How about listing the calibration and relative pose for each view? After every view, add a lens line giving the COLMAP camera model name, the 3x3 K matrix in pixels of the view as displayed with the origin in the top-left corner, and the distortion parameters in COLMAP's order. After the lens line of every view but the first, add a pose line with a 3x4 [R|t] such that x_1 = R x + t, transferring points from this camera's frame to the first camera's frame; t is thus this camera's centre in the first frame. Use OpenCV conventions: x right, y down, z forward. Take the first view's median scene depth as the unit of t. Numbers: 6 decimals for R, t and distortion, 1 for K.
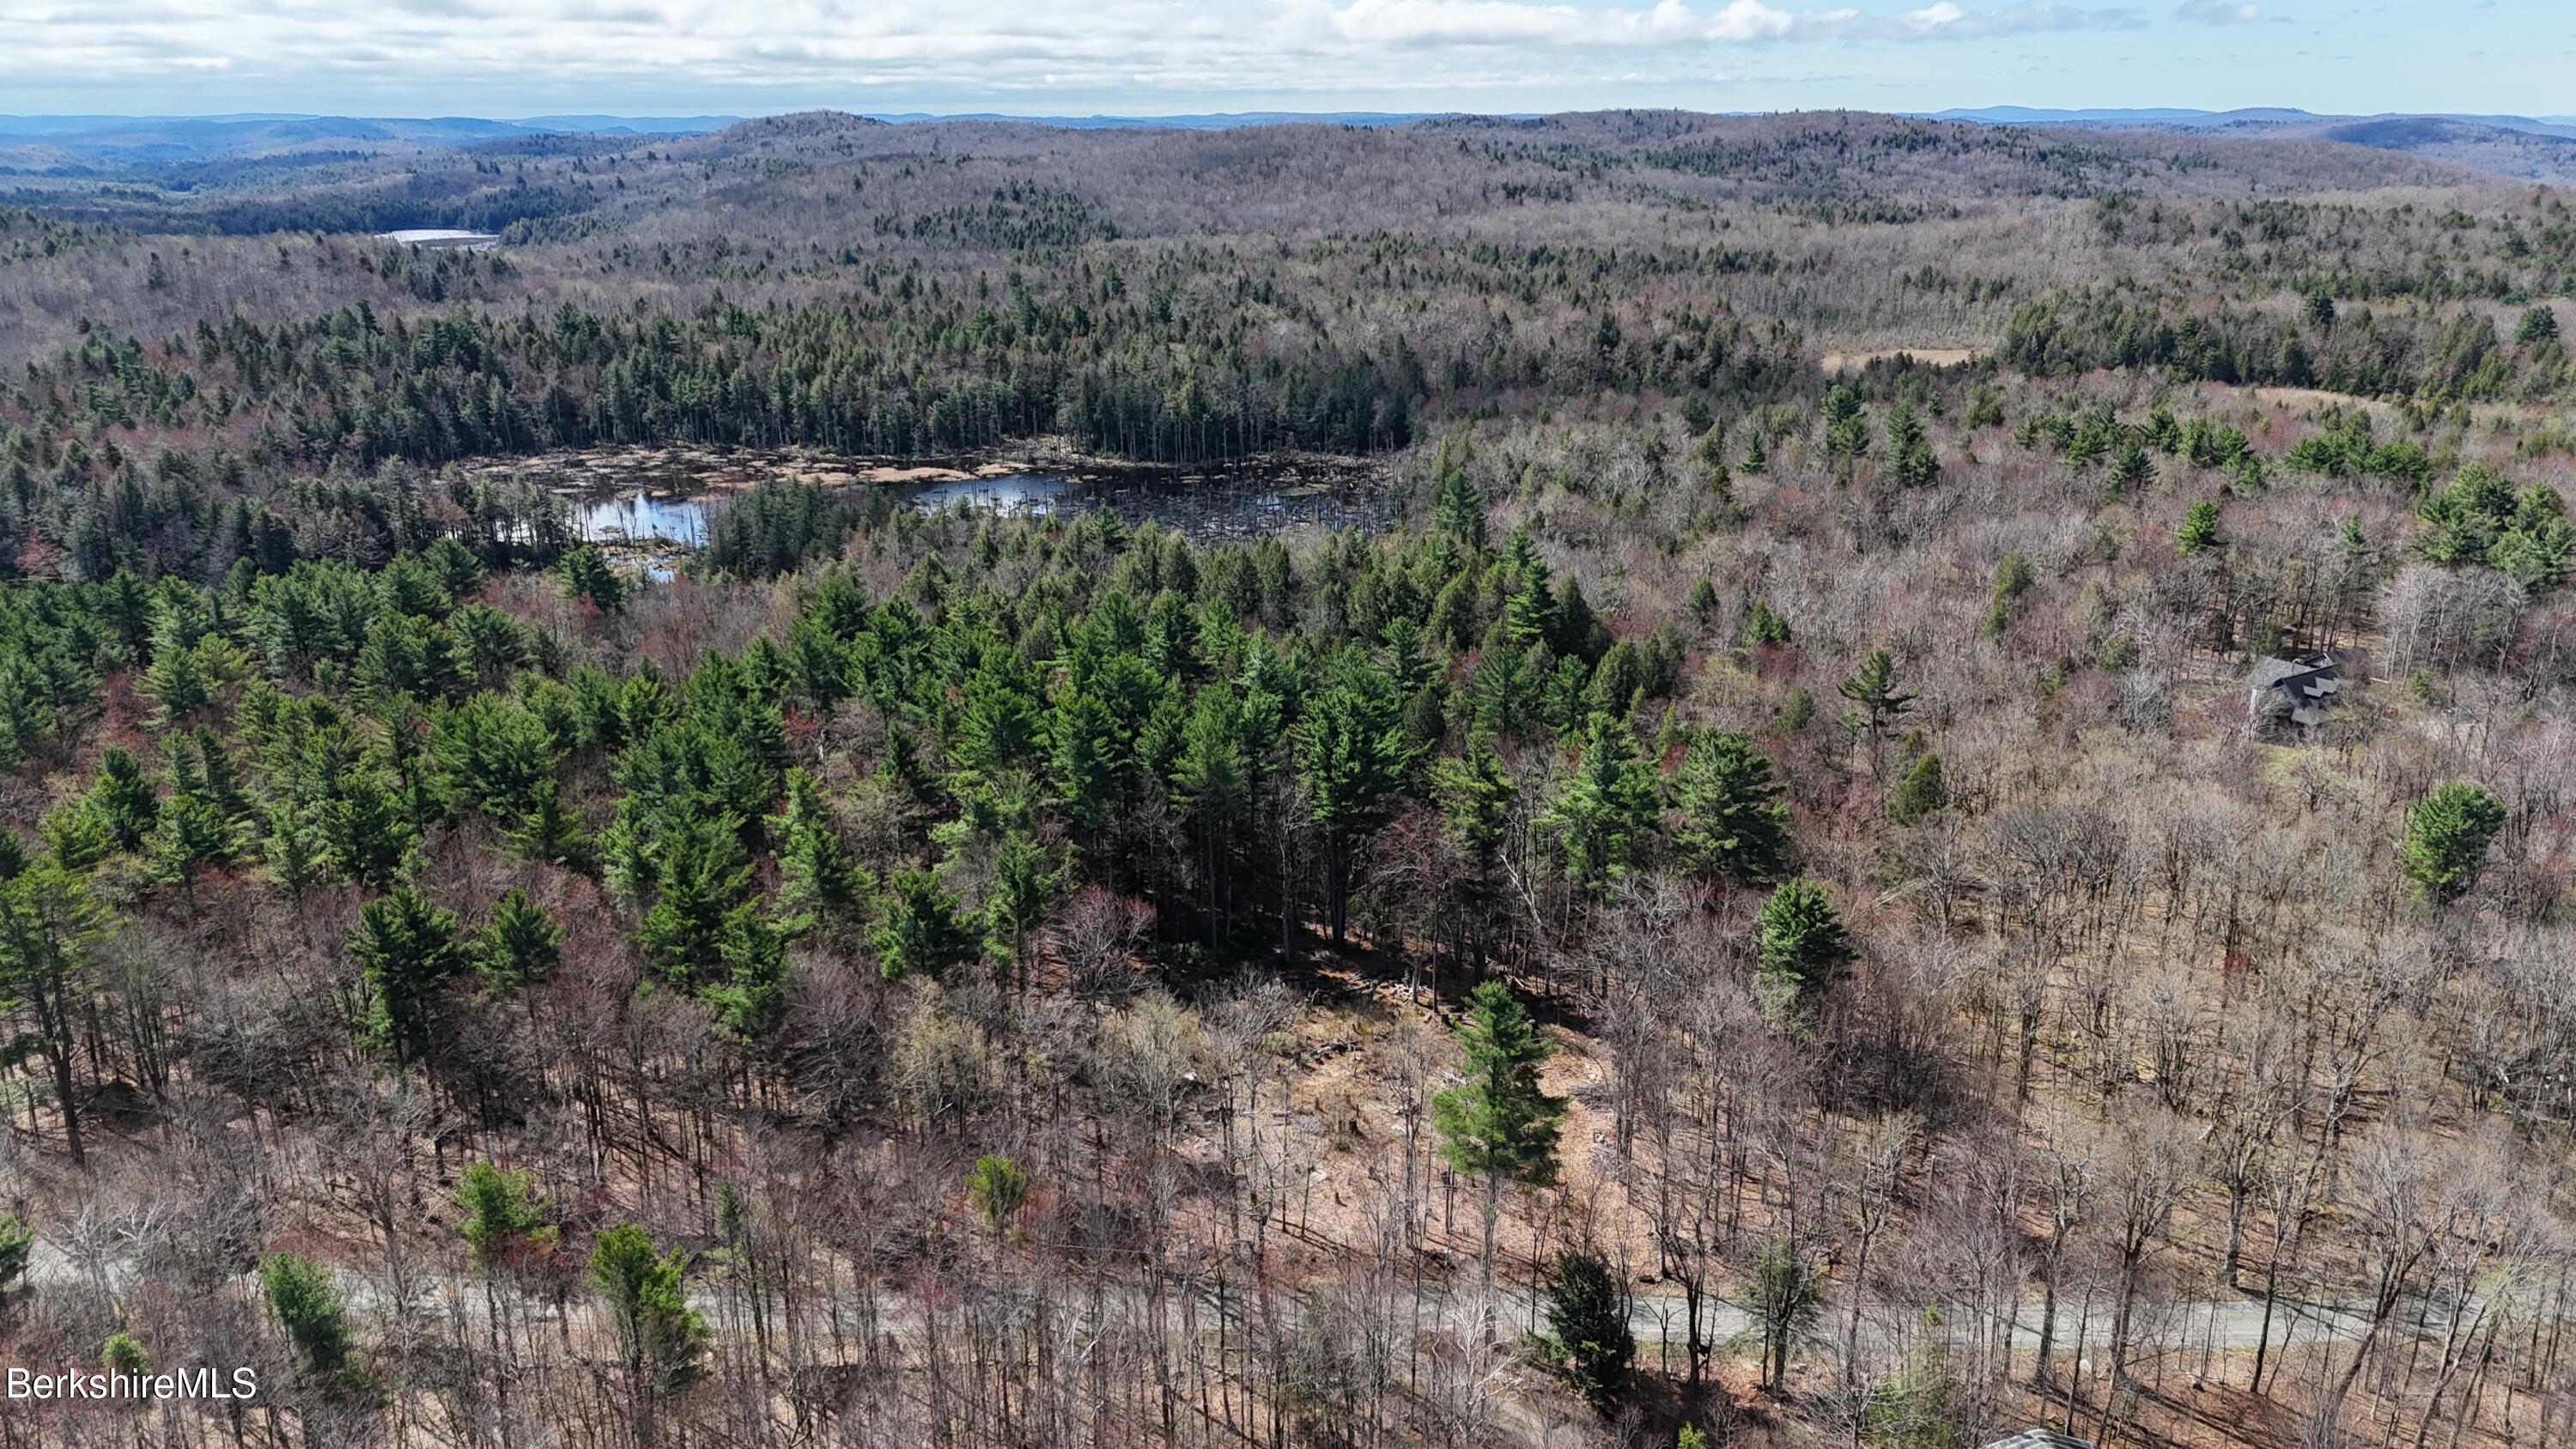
lens RADIAL K [[1884.1, 0, 1299.7], [0, 1884.1, 703.7], [0, 0, 1]] dist [0.075419, -0.082609]
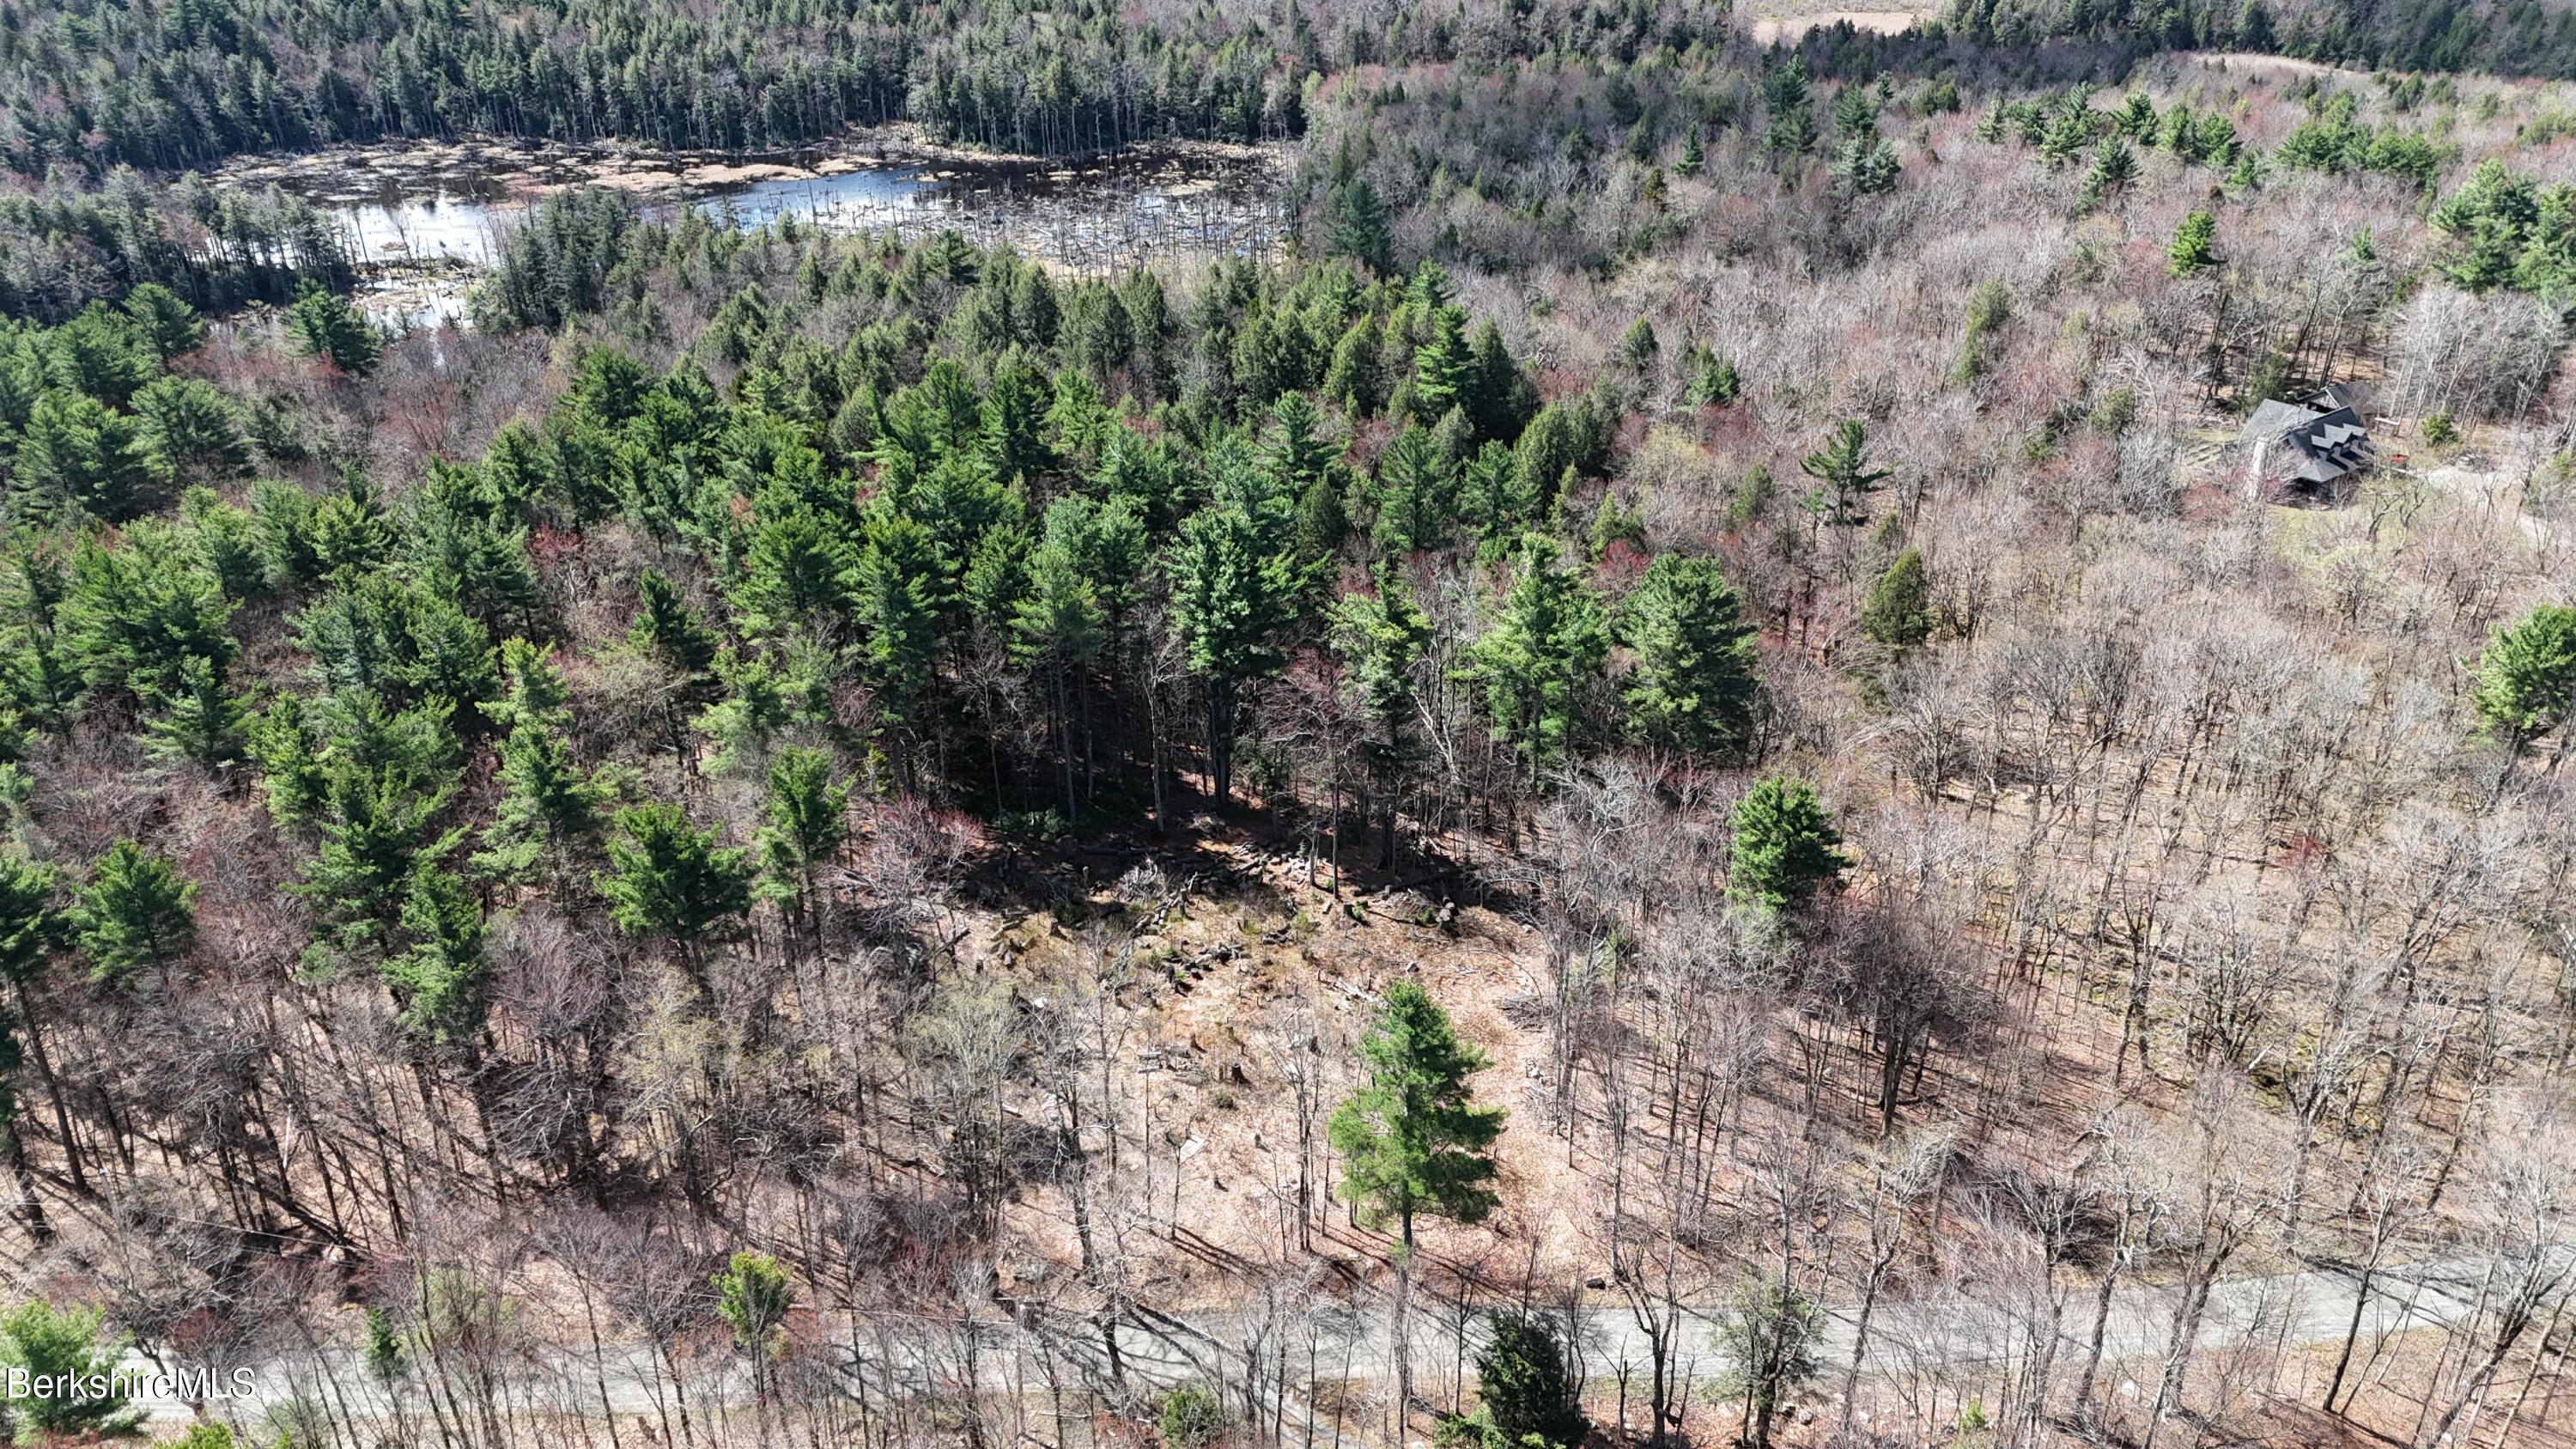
lens RADIAL K [[1884.1, 0, 1299.8], [0, 1884.1, 711.5], [0, 0, 1]] dist [0.075419, -0.082609]
pose [[0.998560, -0.024701, 0.047626, 0.009569], [0.016178, 0.985021, 0.171672, -0.033802], [-0.051153, -0.170654, 0.984002, 0.102770]]
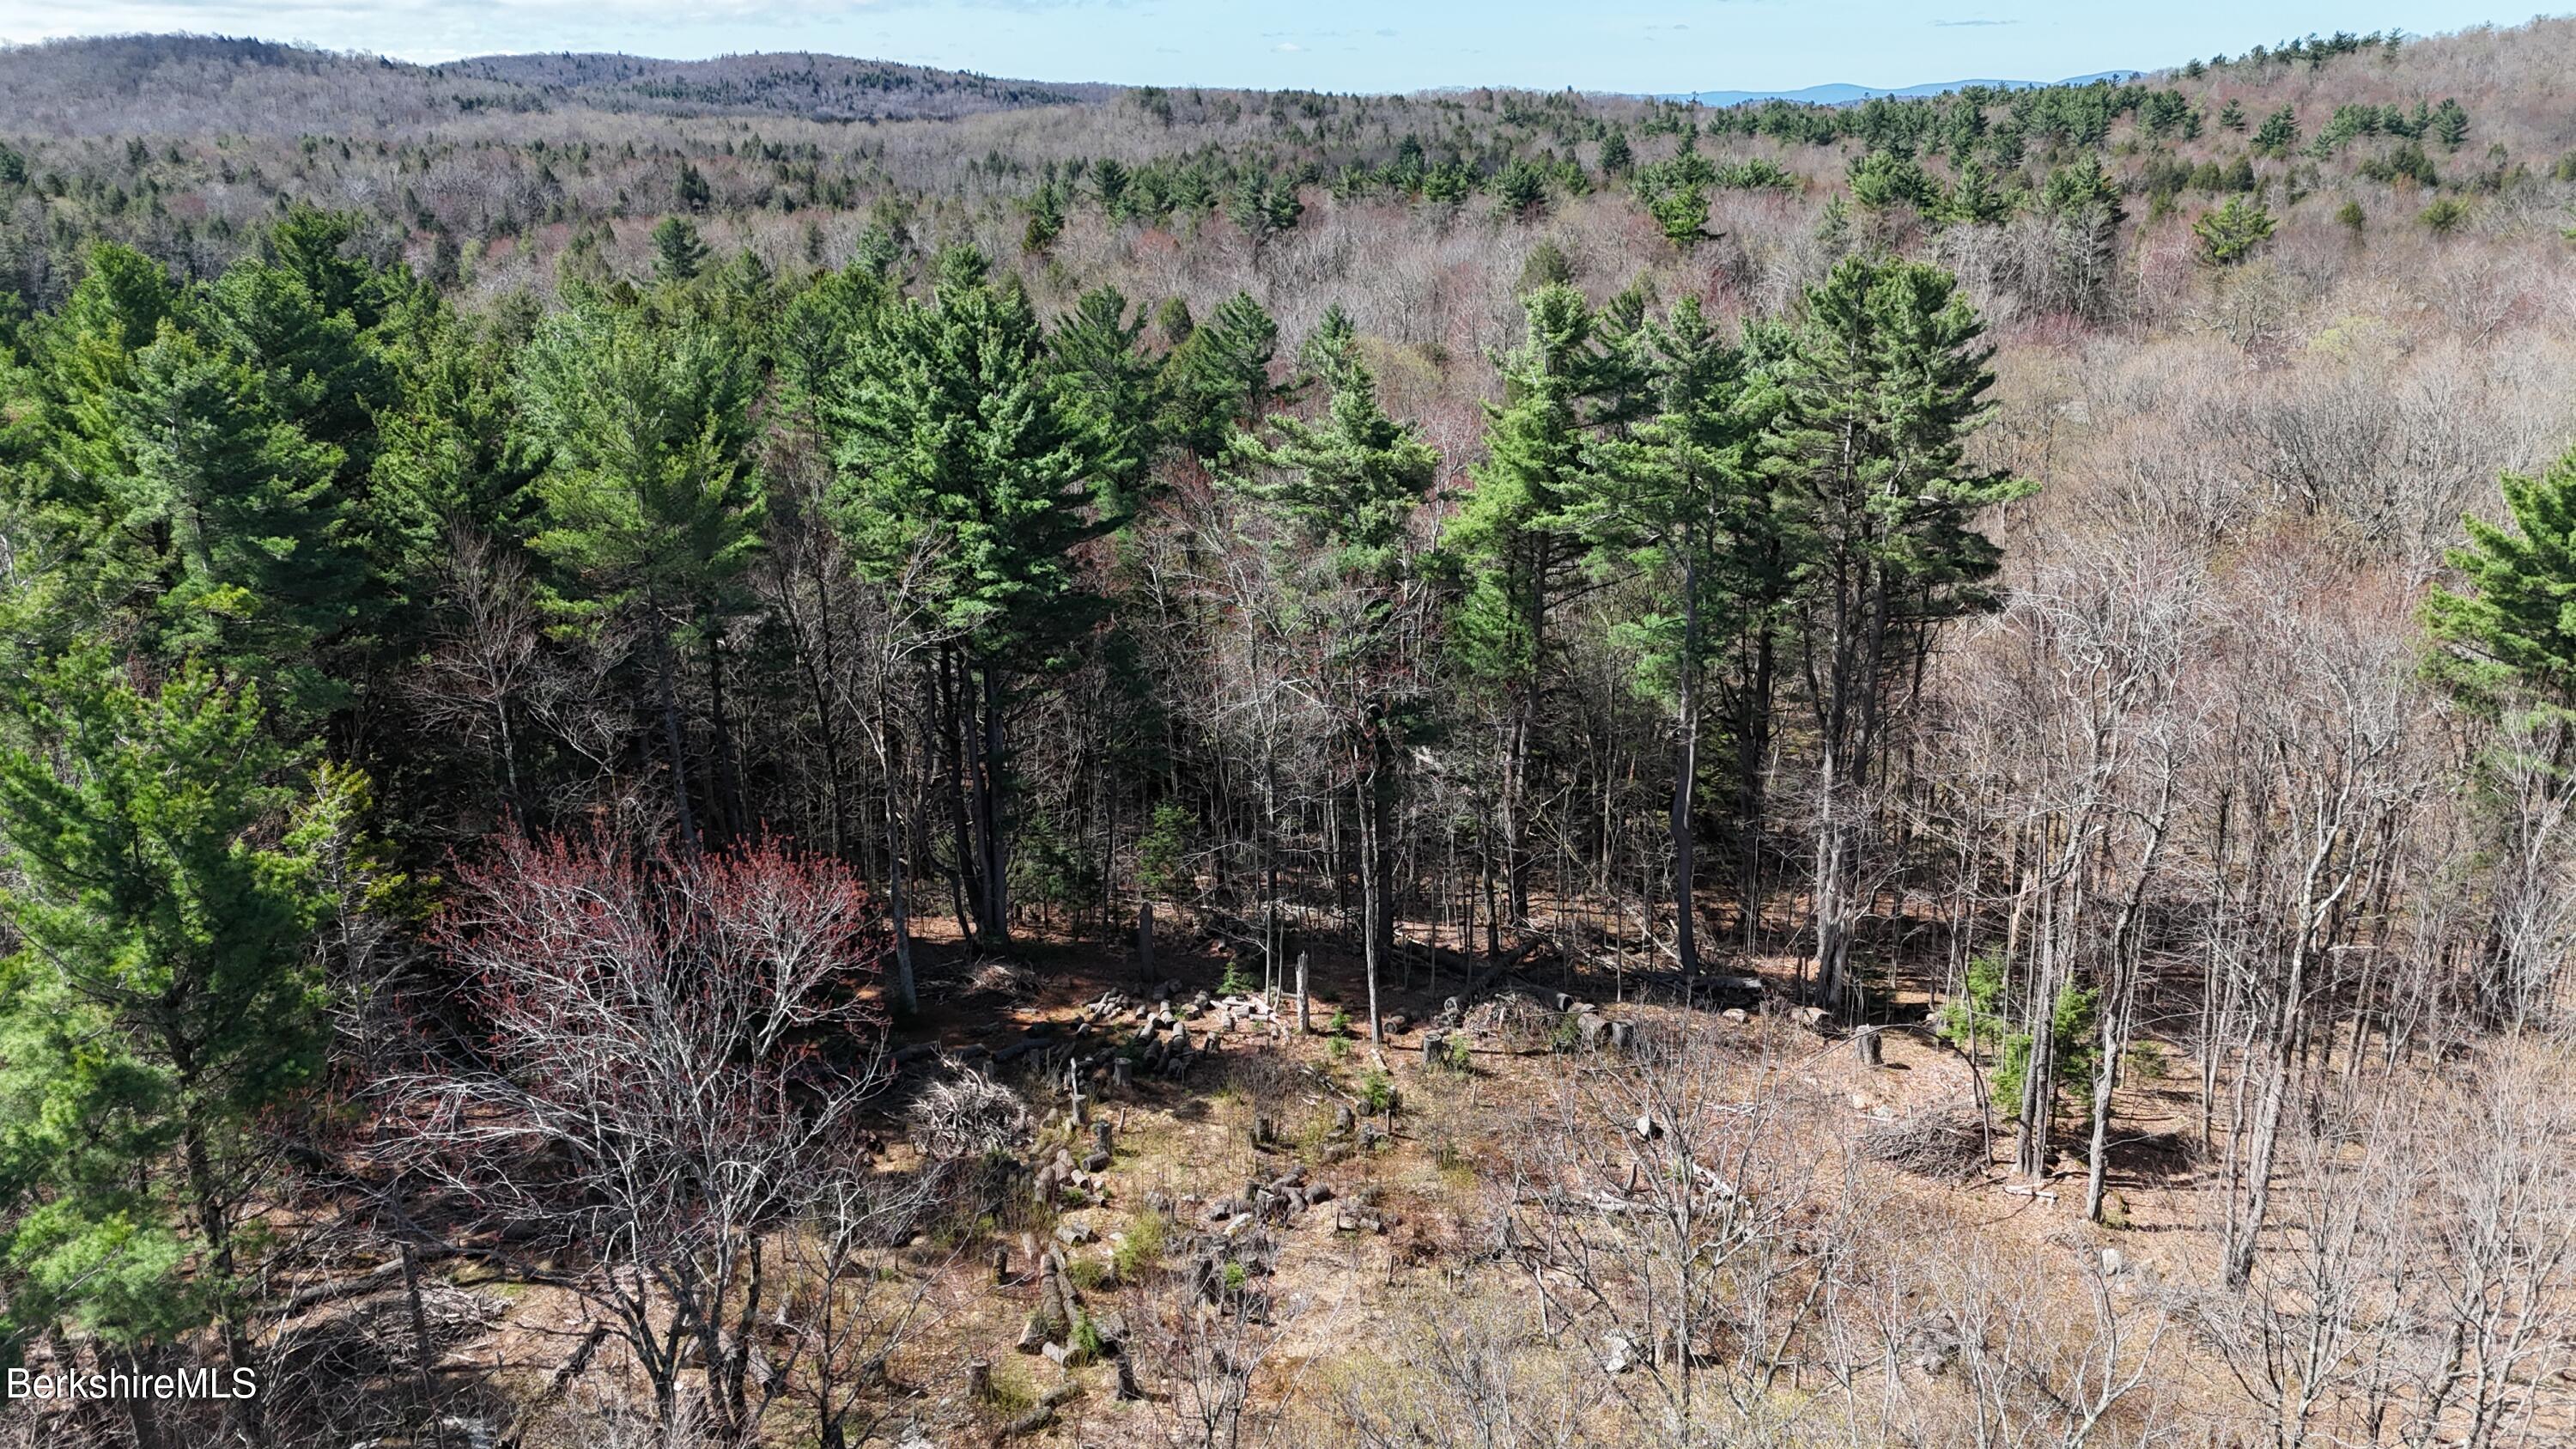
lens RADIAL K [[1884.1, 0, 1302.2], [0, 1884.1, 699.0], [0, 0, 1]] dist [0.075419, -0.082609]
pose [[0.863625, -0.154941, 0.479735, -0.064255], [0.152599, 0.987301, 0.044160, 0.039535], [-0.480485, 0.035070, 0.876301, 0.357428]]
